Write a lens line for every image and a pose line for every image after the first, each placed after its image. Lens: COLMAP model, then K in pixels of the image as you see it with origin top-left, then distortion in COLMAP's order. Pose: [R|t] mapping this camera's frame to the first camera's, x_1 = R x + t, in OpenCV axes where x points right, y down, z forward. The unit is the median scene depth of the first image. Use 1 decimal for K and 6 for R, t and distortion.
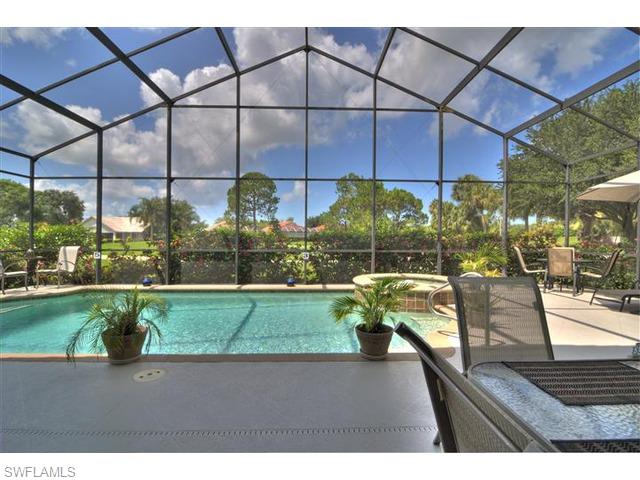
lens RADIAL K [[321.5, 0, 320.0], [0, 321.5, 240.0], [0, 0, 1]] dist [-0.001441, -0.000328]
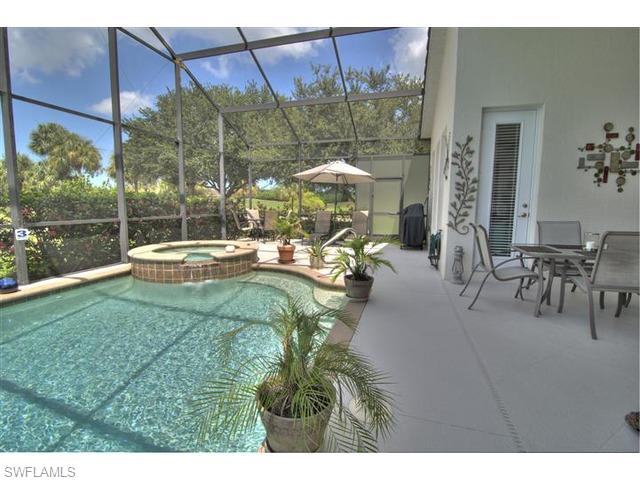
lens RADIAL K [[321.5, 0, 320.0], [0, 321.5, 240.0], [0, 0, 1]] dist [-0.001441, -0.000328]
pose [[0.309779, -0.116273, 0.943672, -0.141386], [0.008137, 0.992782, 0.119653, -0.001708], [-0.950774, -0.029387, 0.308489, 0.104150]]
